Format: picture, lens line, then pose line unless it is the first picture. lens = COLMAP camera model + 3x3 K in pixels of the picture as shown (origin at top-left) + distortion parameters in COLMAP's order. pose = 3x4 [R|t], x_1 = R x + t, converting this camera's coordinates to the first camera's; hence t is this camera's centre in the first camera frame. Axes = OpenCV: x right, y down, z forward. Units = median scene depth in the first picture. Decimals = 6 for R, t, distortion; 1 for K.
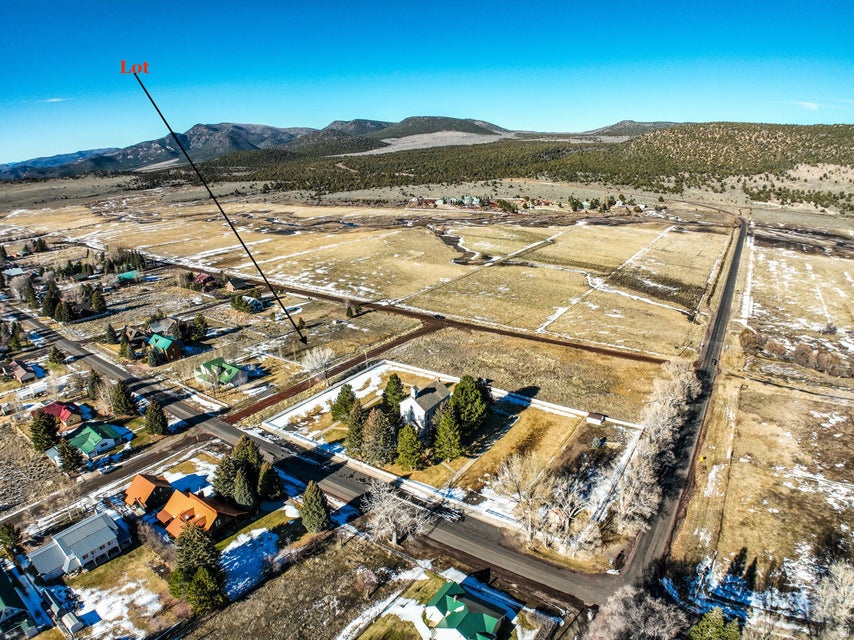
lens RADIAL K [[532.4, 0, 428.0], [0, 532.4, 307.9], [0, 0, 1]] dist [-0.176344, 0.022376]
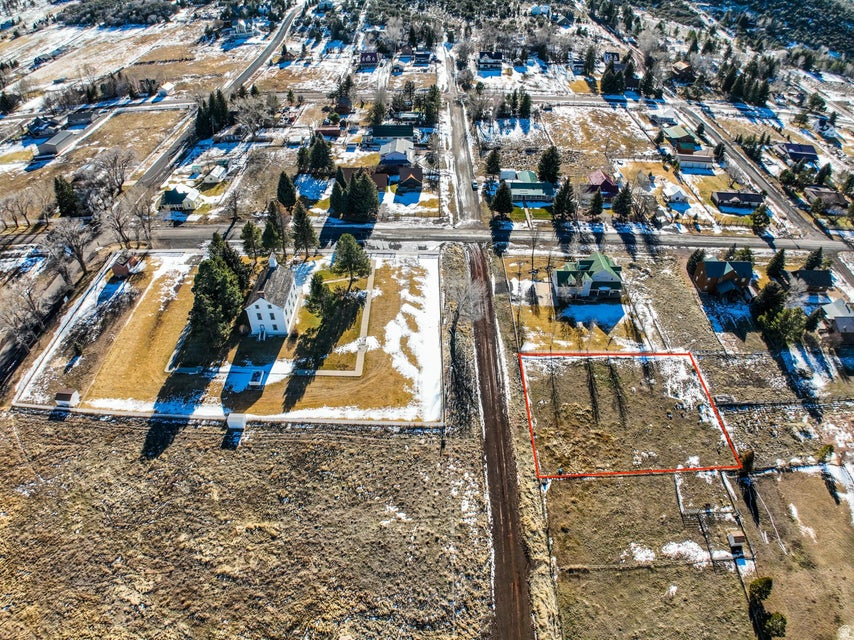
lens RADIAL K [[532.4, 0, 427.2], [0, 532.4, 309.8], [0, 0, 1]] dist [-0.176344, 0.022376]
pose [[-0.834023, 0.350392, -0.426183, 0.082474], [-0.159962, 0.585704, 0.794584, -0.270529], [0.528032, 0.730874, -0.432441, 0.834110]]
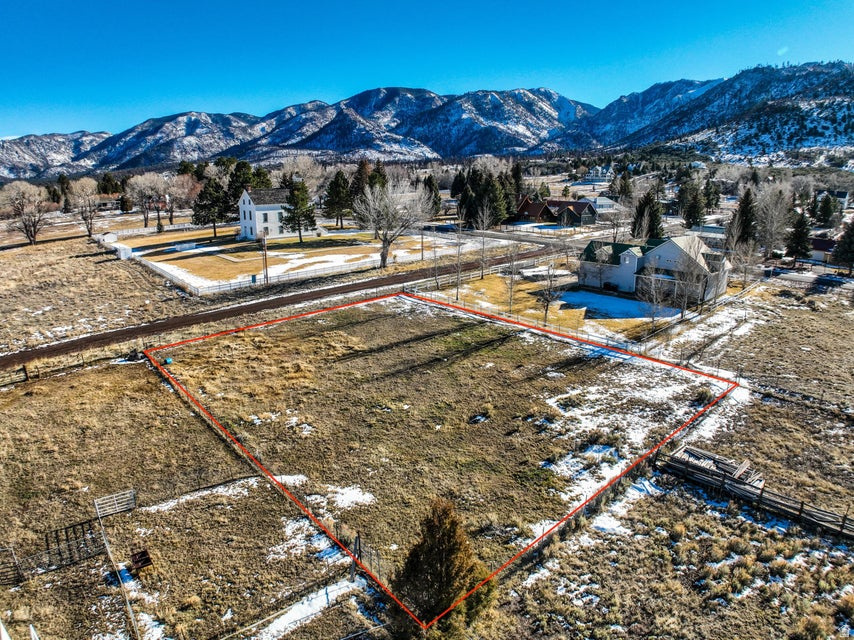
lens RADIAL K [[532.4, 0, 429.0], [0, 532.4, 306.2], [0, 0, 1]] dist [-0.176344, 0.022376]
pose [[-0.969873, -0.051032, 0.238205, -0.224296], [0.079157, 0.858735, 0.506269, -0.035222], [-0.230391, 0.509872, -0.828825, 0.917935]]
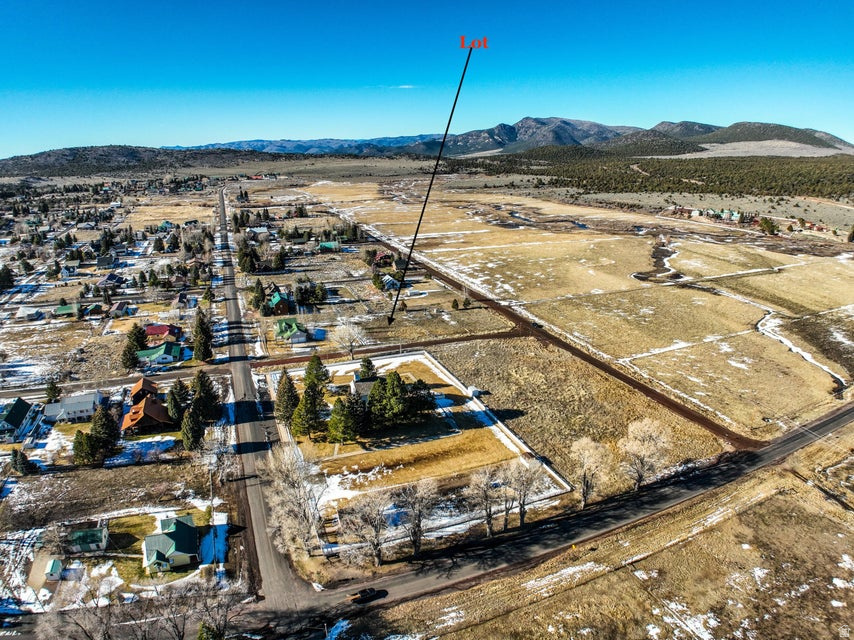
lens RADIAL K [[532.4, 0, 423.5], [0, 532.4, 308.5], [0, 0, 1]] dist [-0.176344, 0.022376]
pose [[0.820023, 0.171223, -0.546117, 0.344874], [-0.167150, 0.984247, 0.057605, -0.031070], [0.547378, 0.044046, 0.835726, 0.097152]]
